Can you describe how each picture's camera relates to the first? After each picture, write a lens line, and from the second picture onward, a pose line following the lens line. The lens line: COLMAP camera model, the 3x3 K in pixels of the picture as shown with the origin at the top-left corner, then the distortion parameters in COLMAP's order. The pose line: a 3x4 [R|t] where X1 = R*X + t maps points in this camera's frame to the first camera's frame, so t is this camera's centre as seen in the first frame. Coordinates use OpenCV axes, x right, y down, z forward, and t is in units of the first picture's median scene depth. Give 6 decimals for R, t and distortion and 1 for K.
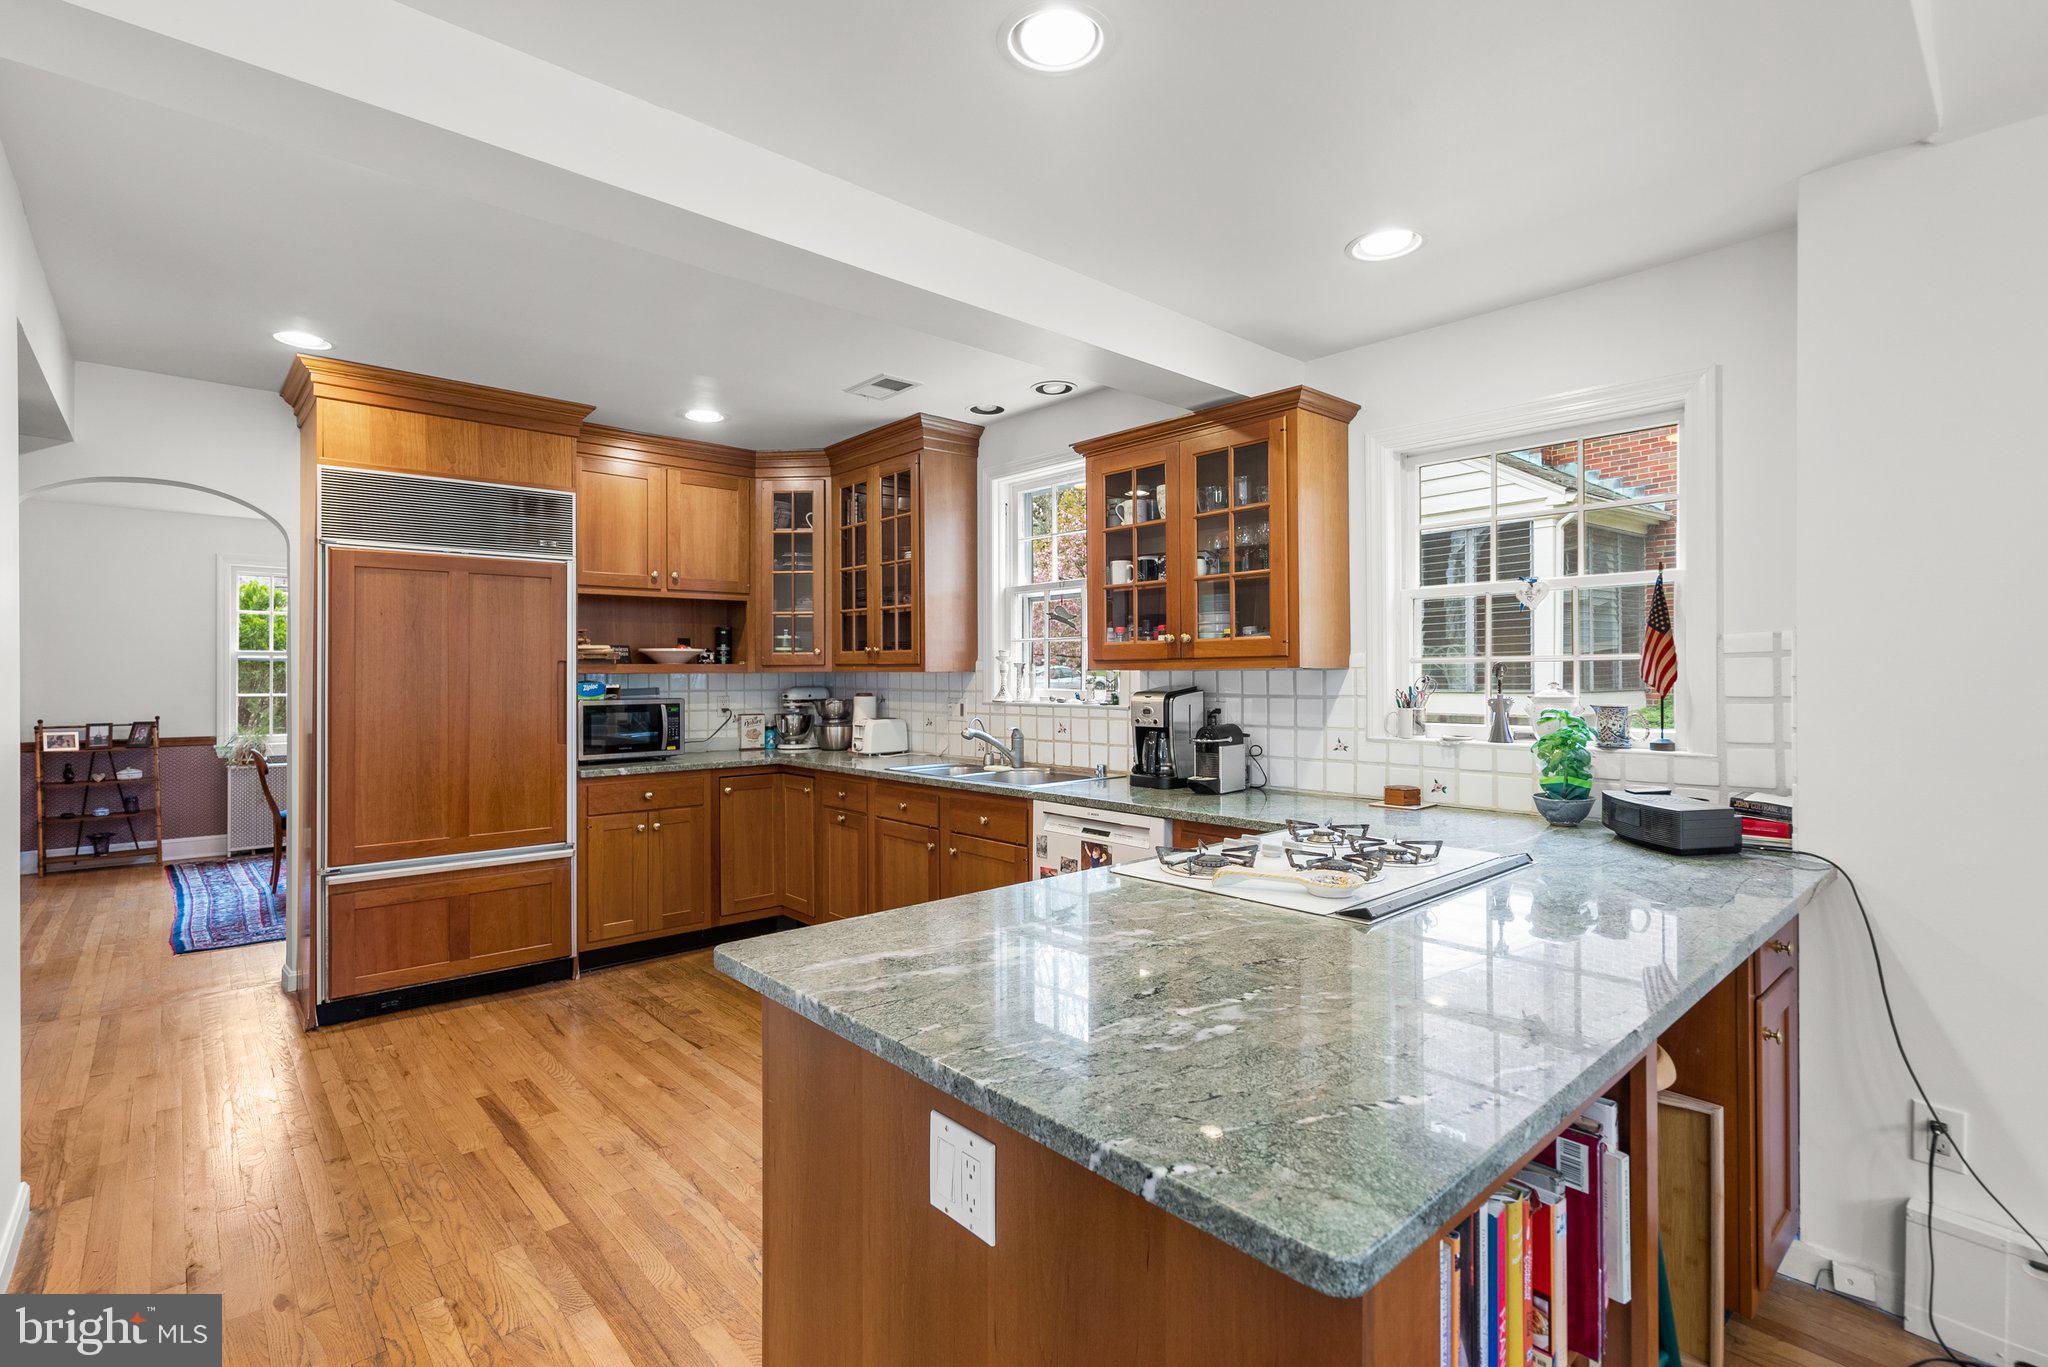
lens RADIAL K [[951.3, 0, 1008.0], [0, 951.3, 675.1], [0, 0, 1]] dist [-0.003786, 0.001464]
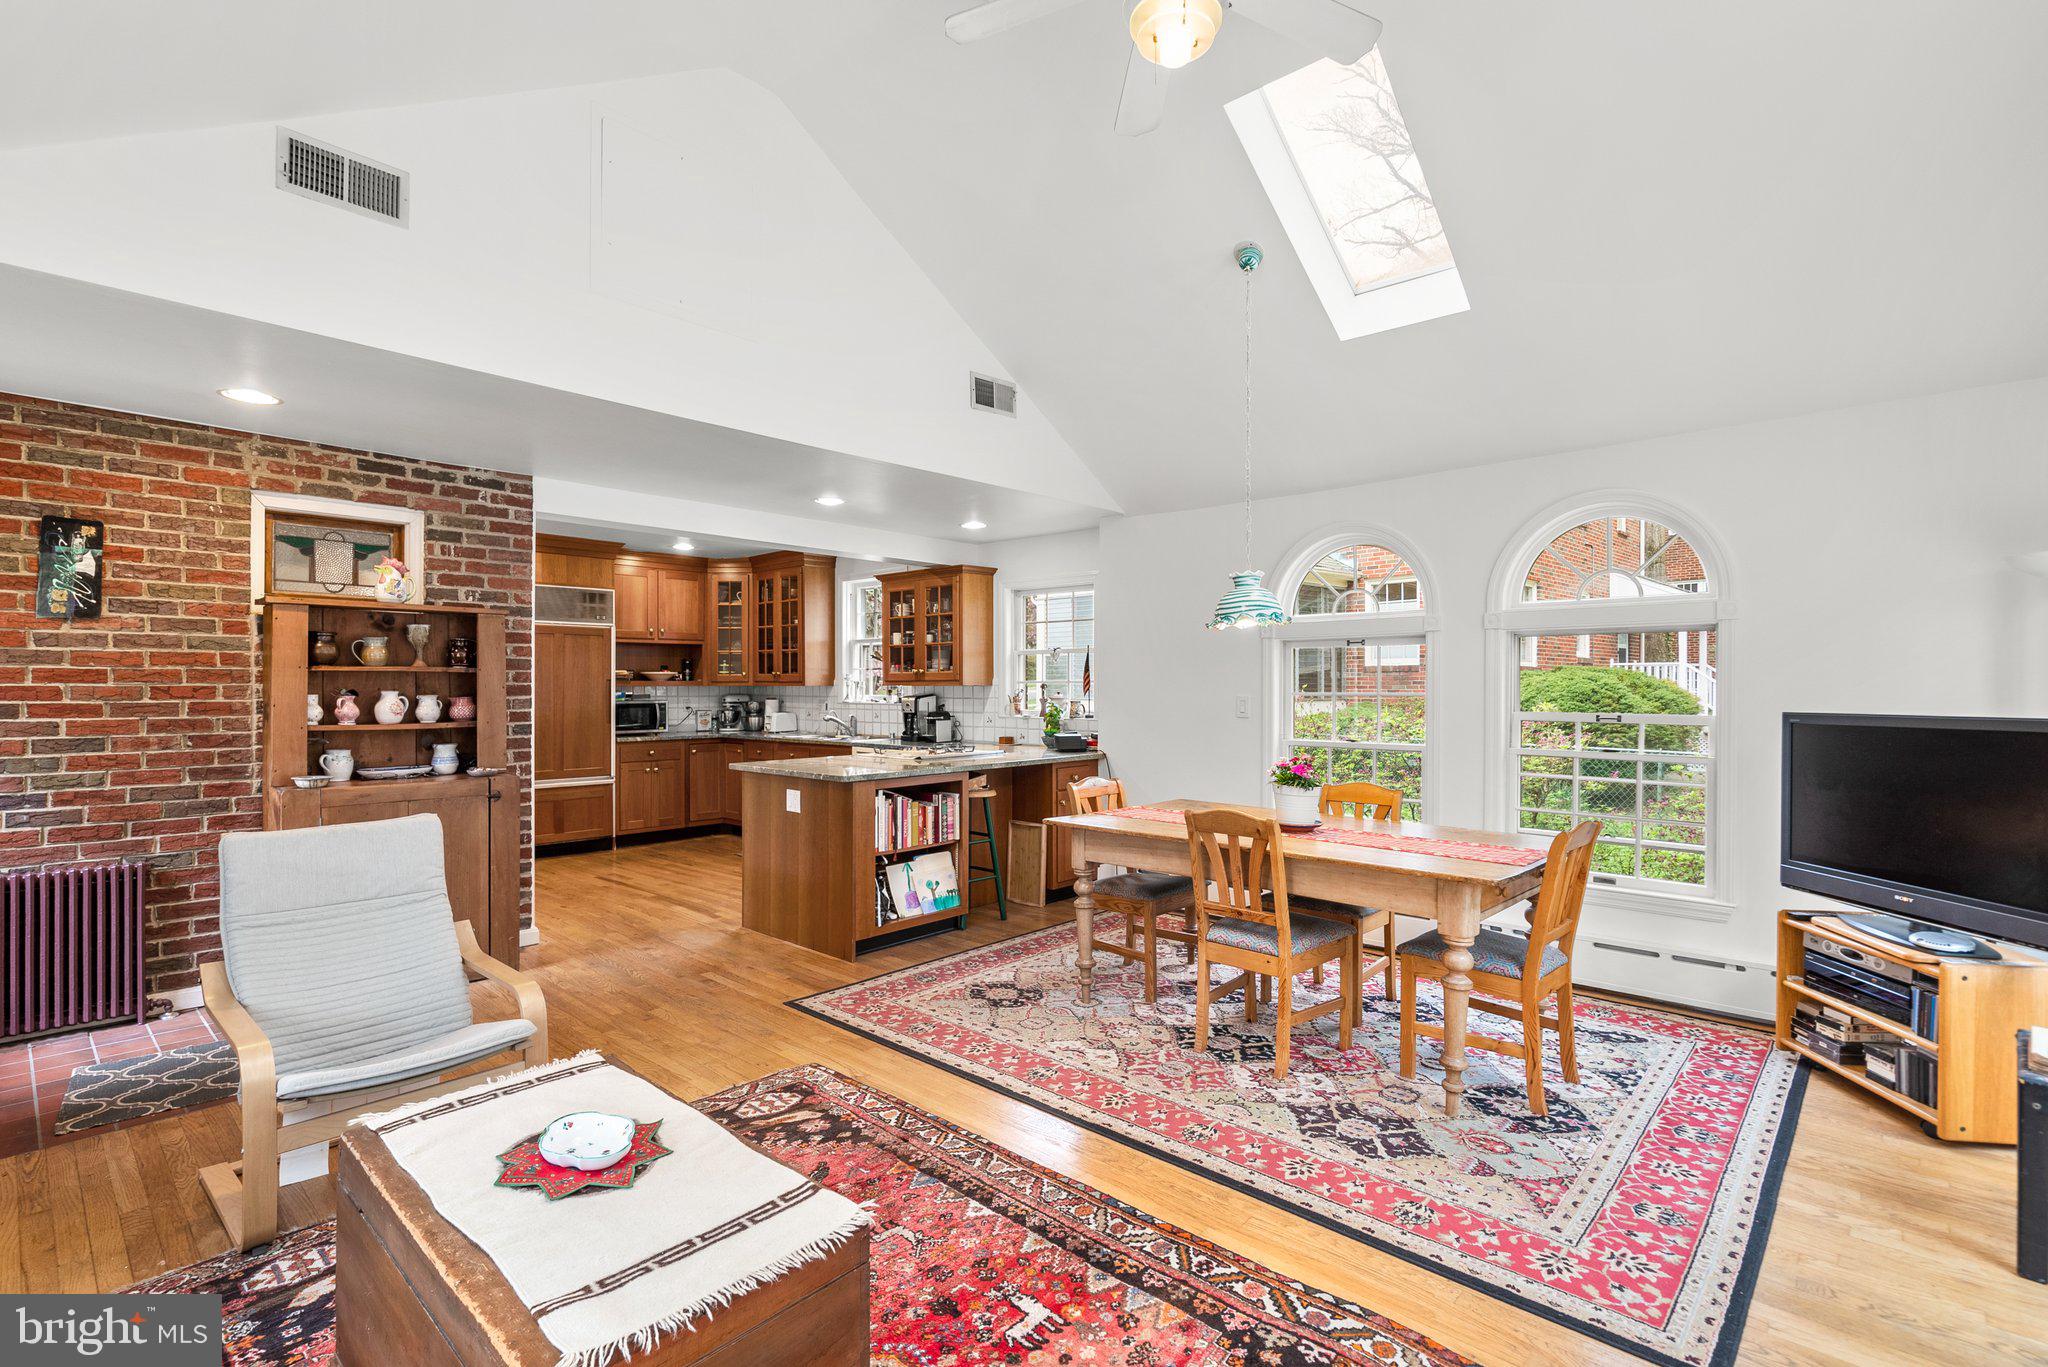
lens RADIAL K [[951.3, 0, 1012.8], [0, 951.3, 687.7], [0, 0, 1]] dist [-0.003786, 0.001464]
pose [[0.995145, 0.003062, 0.098372, 0.129622], [-0.003153, 0.999995, 0.000760, -0.002376], [-0.098369, -0.001066, 0.995149, -0.858184]]
